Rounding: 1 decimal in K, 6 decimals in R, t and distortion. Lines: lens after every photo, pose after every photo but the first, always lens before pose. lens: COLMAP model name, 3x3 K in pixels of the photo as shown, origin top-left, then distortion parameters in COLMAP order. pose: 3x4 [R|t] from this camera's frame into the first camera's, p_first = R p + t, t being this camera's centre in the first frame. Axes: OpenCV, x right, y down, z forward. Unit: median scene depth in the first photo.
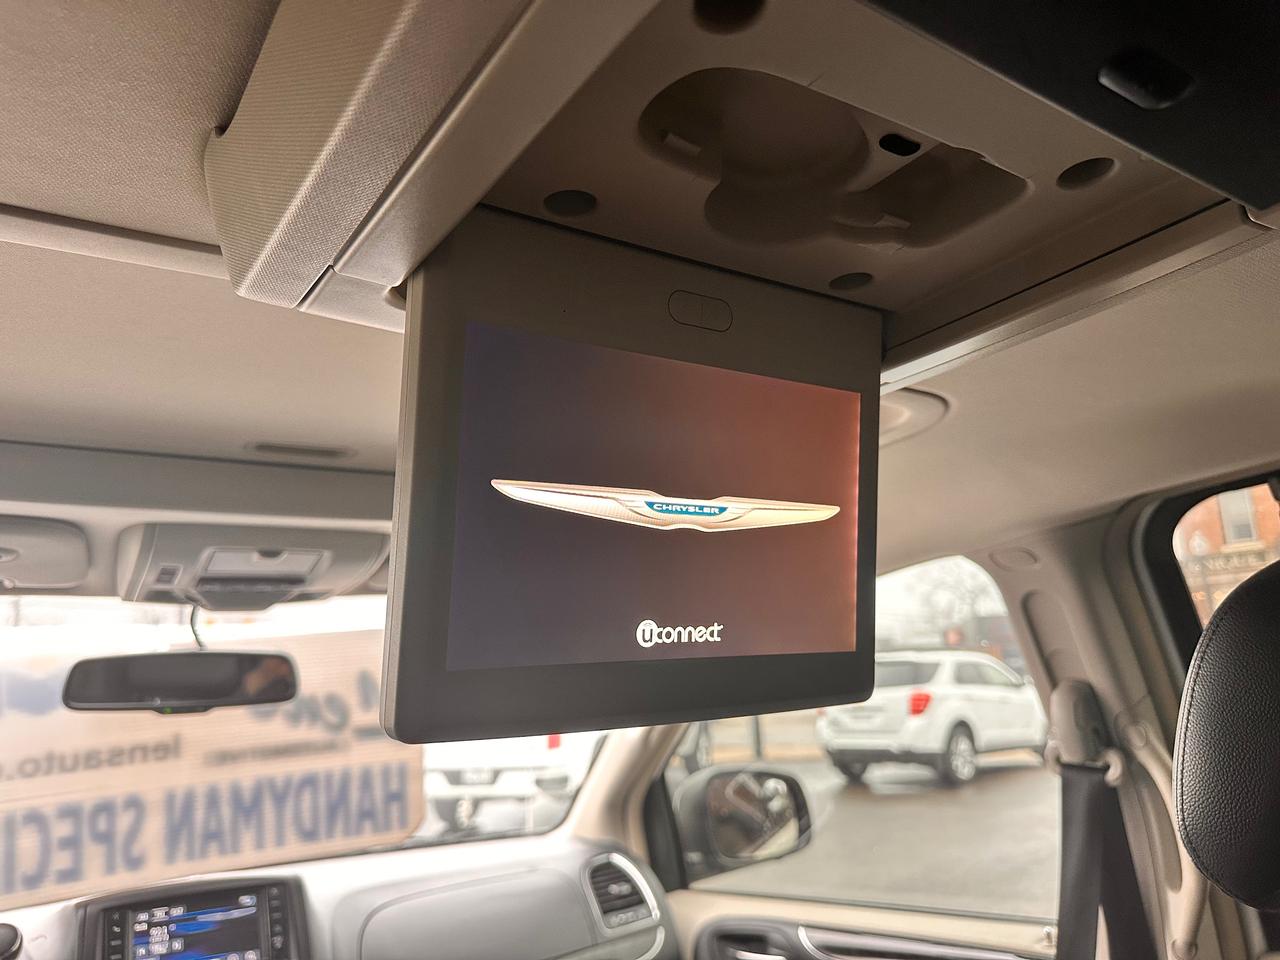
lens RADIAL K [[898.2, 0, 641.5], [0, 898.2, 476.9], [0, 0, 1]] dist [0.036278, -0.045310]
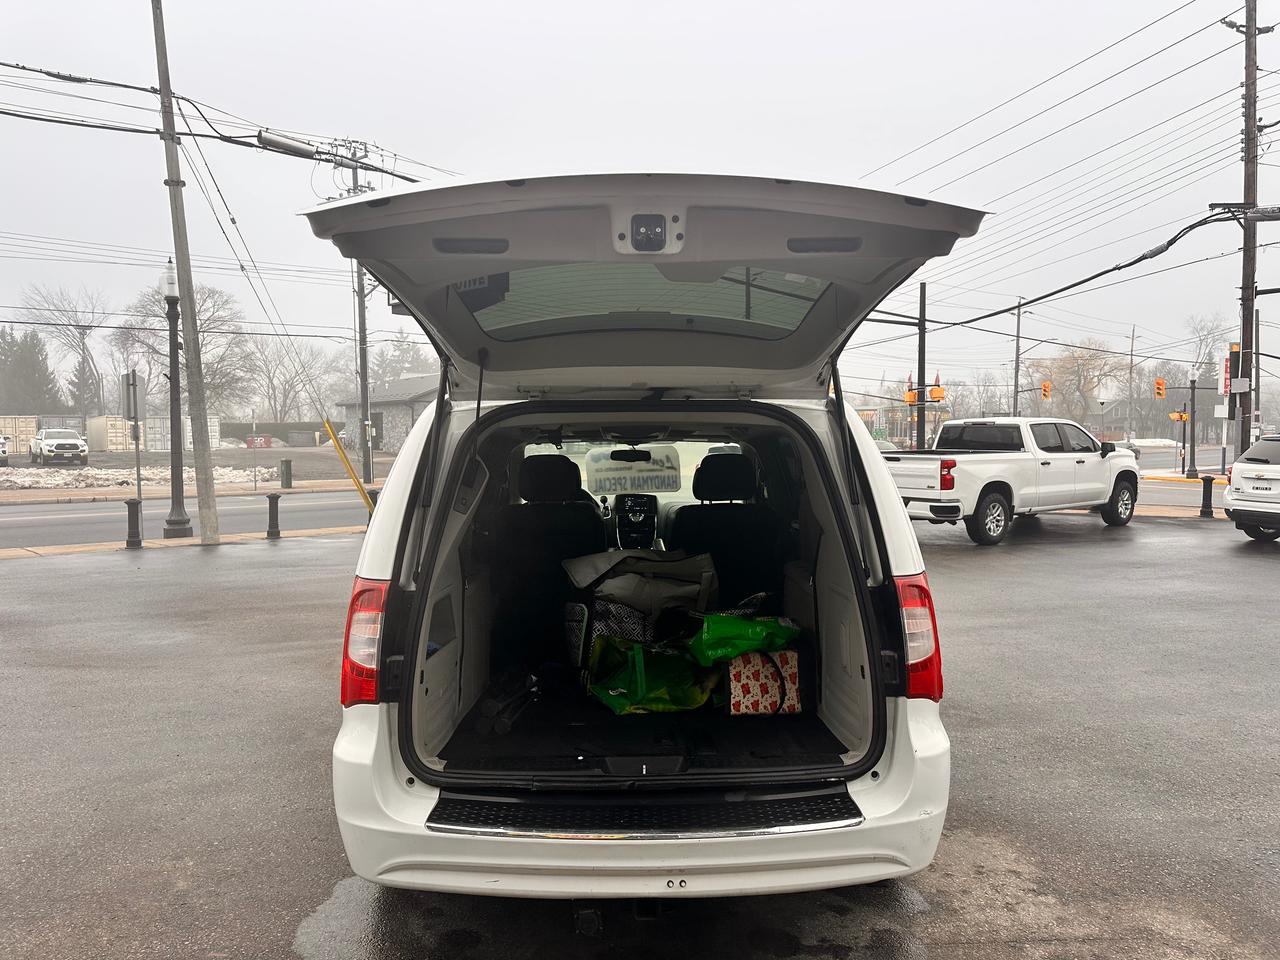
lens RADIAL K [[891.3, 0, 643.4], [0, 891.3, 476.1], [0, 0, 1]] dist [0.069503, -0.092877]
pose [[0.819748, 0.061175, -0.569448, 2.335444], [0.087783, 0.969110, 0.230478, -0.781487], [0.565957, -0.238922, 0.789056, -2.838805]]
